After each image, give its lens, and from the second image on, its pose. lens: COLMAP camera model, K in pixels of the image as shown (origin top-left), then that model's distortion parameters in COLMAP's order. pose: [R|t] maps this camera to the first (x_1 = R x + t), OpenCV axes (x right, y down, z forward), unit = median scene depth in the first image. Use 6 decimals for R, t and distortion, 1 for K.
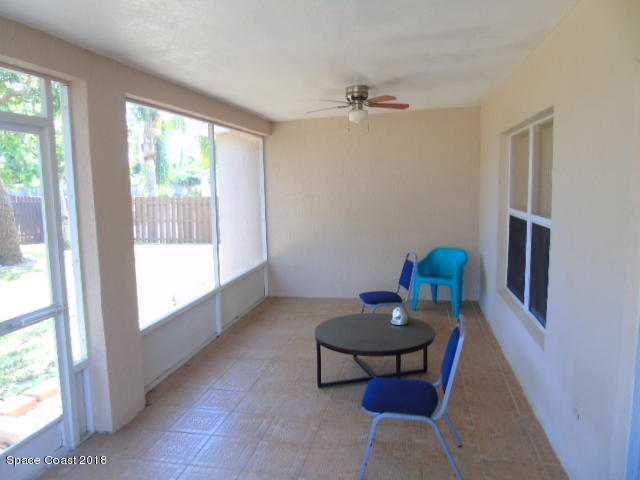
lens RADIAL K [[461.1, 0, 320.0], [0, 461.1, 240.0], [0, 0, 1]] dist [-0.028691, 0.005684]
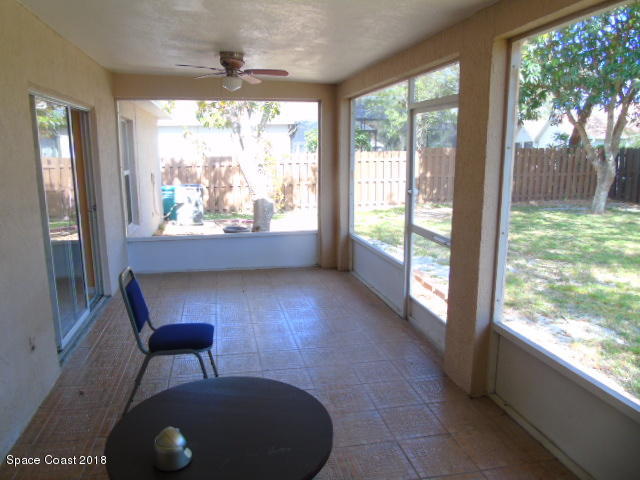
lens RADIAL K [[461.1, 0, 320.0], [0, 461.1, 240.0], [0, 0, 1]] dist [-0.028691, 0.005684]
pose [[-0.912418, 0.096993, -0.397599, 0.208947], [-0.030666, 0.952576, 0.302750, -0.185357], [0.408108, 0.288428, -0.866174, 1.488545]]
